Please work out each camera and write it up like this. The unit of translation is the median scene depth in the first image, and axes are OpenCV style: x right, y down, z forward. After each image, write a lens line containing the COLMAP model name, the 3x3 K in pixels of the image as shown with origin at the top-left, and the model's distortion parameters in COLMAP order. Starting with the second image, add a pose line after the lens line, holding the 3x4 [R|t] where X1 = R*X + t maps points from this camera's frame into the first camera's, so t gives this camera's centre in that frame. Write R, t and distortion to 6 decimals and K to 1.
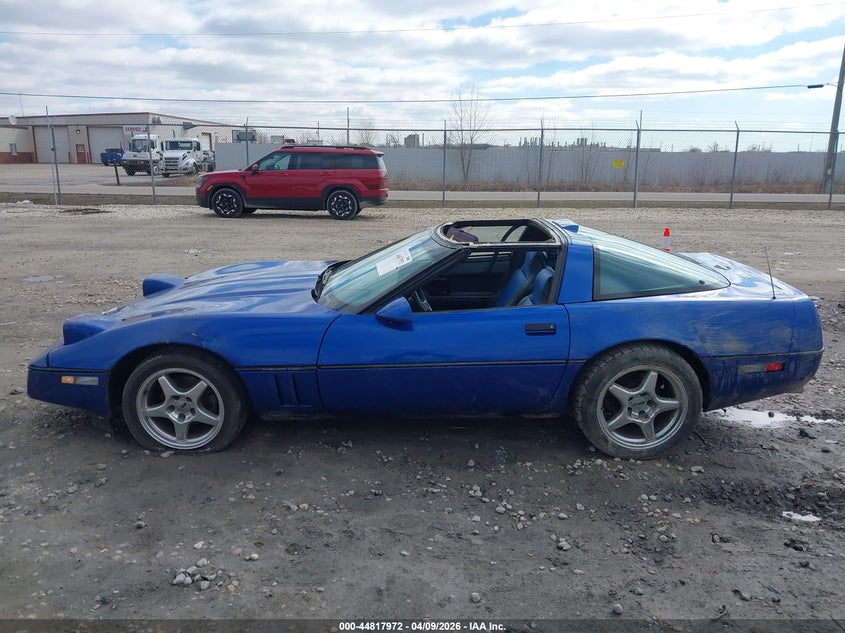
lens RADIAL K [[669.0, 0, 410.9], [0, 669.0, 318.4], [0, 0, 1]] dist [0.000636, 0.006758]
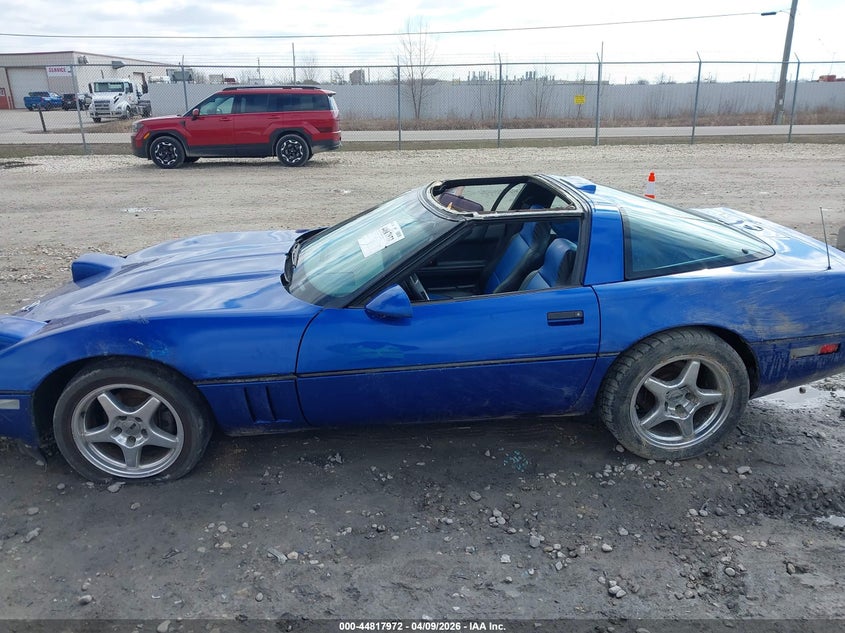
lens RADIAL K [[669.0, 0, 410.9], [0, 669.0, 318.4], [0, 0, 1]] dist [0.000636, 0.006758]
pose [[0.996804, -0.042351, 0.067733, -0.050897], [0.036261, 0.995394, 0.088742, -0.060369], [-0.071179, -0.086002, 0.993749, 0.177171]]
